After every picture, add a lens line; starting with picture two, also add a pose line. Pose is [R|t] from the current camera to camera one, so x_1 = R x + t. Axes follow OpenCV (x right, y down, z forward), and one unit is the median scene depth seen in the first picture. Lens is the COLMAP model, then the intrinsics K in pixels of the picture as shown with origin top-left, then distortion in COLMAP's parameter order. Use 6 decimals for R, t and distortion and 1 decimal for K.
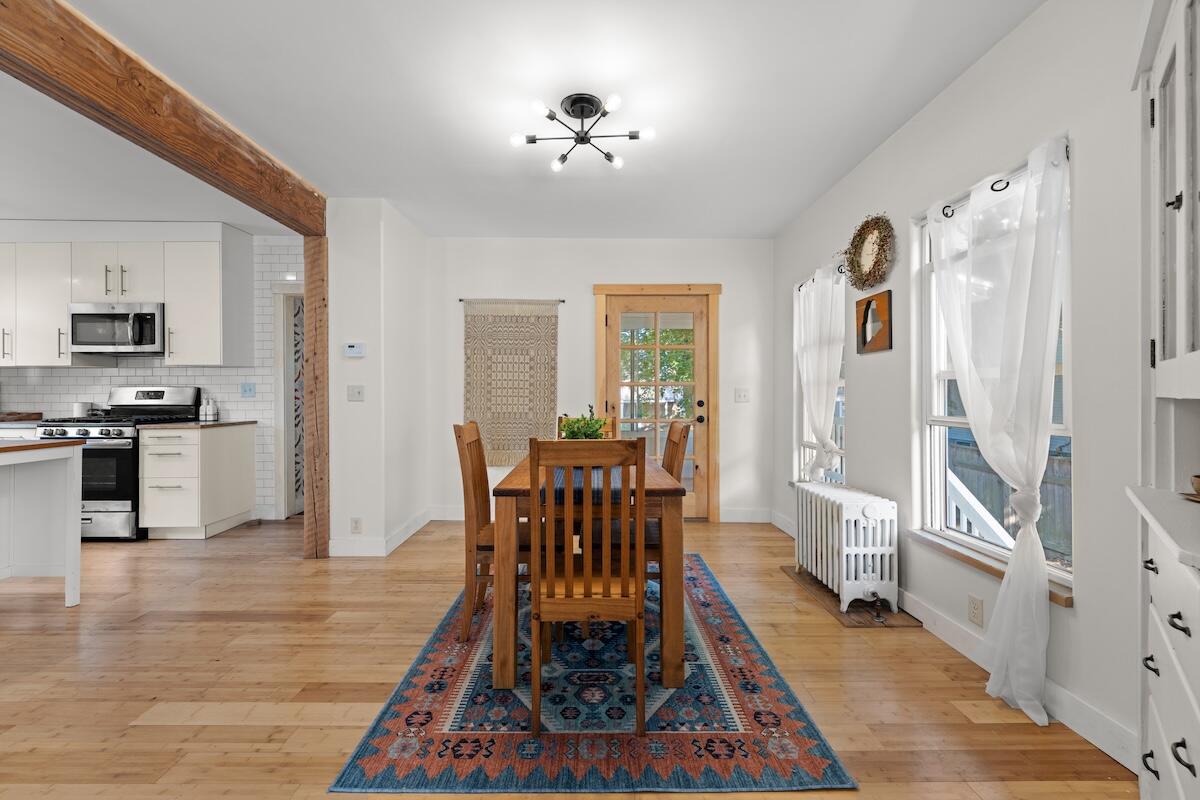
lens RADIAL K [[489.4, 0, 590.1], [0, 489.4, 391.4], [0, 0, 1]] dist [-0.000384, -0.000236]
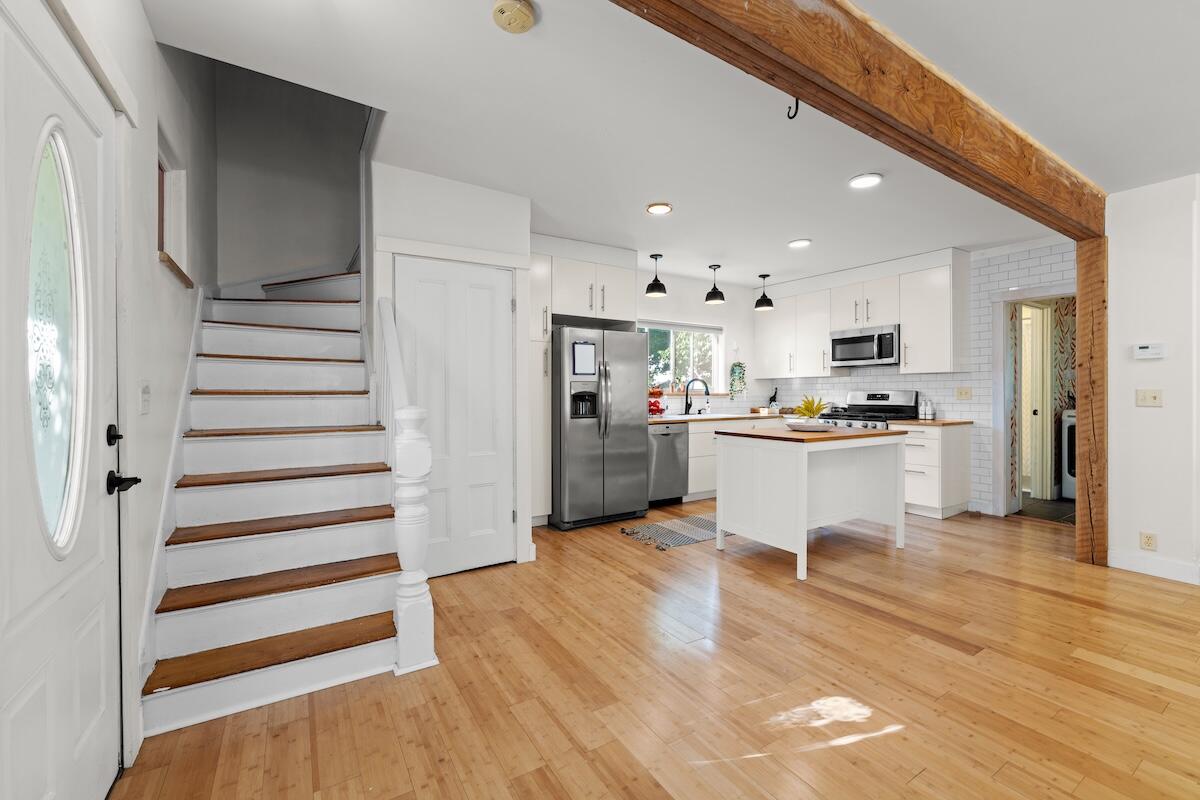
lens RADIAL K [[489.4, 0, 600.0], [0, 489.4, 398.2], [0, 0, 1]] dist [-0.000384, -0.000236]
pose [[0.533943, 0.009695, -0.845465, -0.222844], [0.003899, 0.999895, 0.013928, -0.011265], [0.845512, -0.010734, 0.533849, -0.321294]]
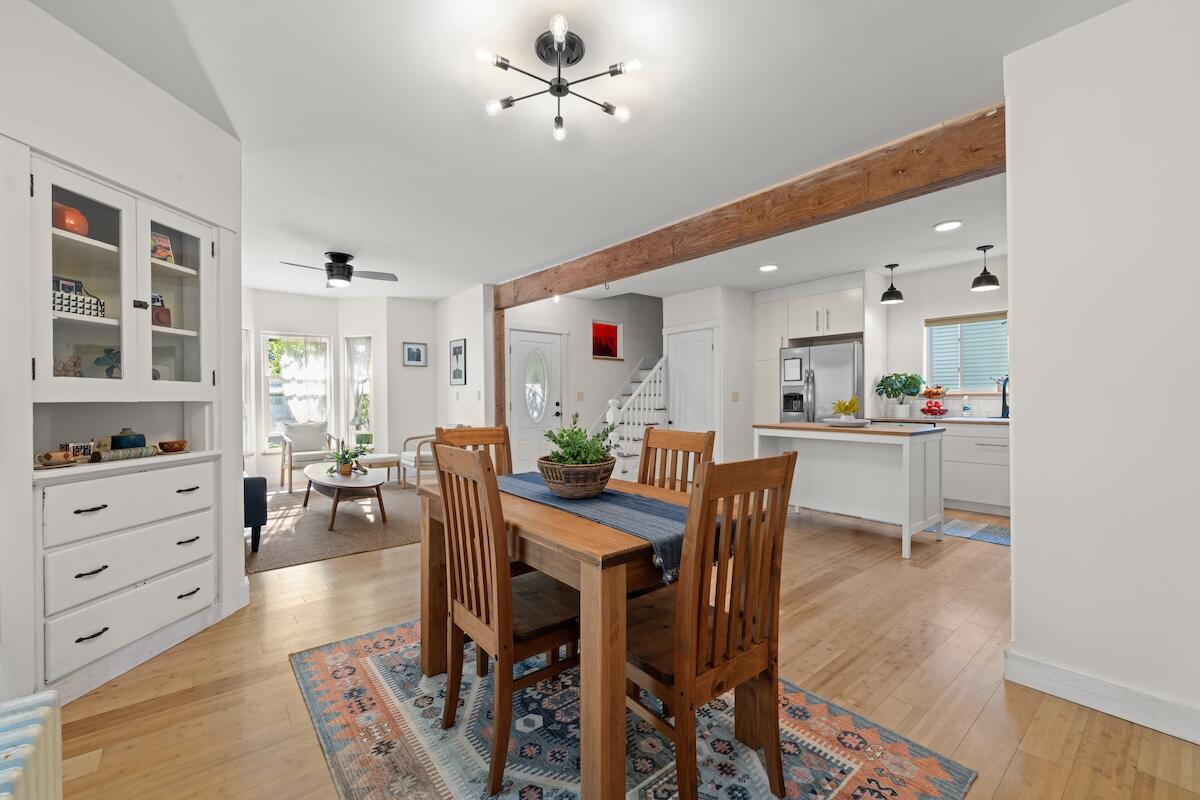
lens RADIAL K [[489.4, 0, 595.3], [0, 489.4, 400.1], [0, 0, 1]] dist [-0.000384, -0.000236]
pose [[-0.775652, 0.001831, -0.631158, 0.266839], [0.005632, 0.999976, -0.004020, 0.013198], [0.631135, -0.006672, -0.775644, 0.996937]]
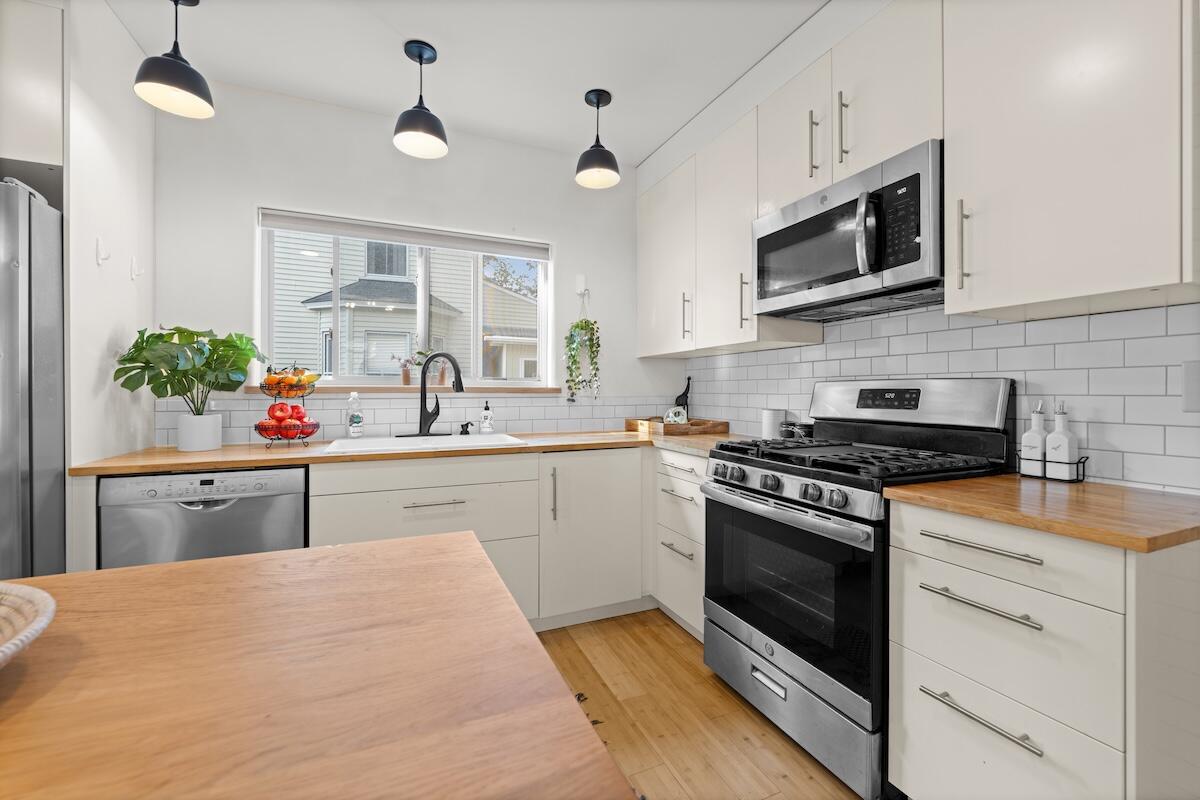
lens RADIAL K [[489.4, 0, 601.1], [0, 489.4, 393.3], [0, 0, 1]] dist [-0.000384, -0.000236]
pose [[0.407616, 0.007656, -0.913122, -0.656128], [0.000288, 0.999964, 0.008512, -0.000872], [0.913154, -0.003733, 0.407599, 0.639631]]
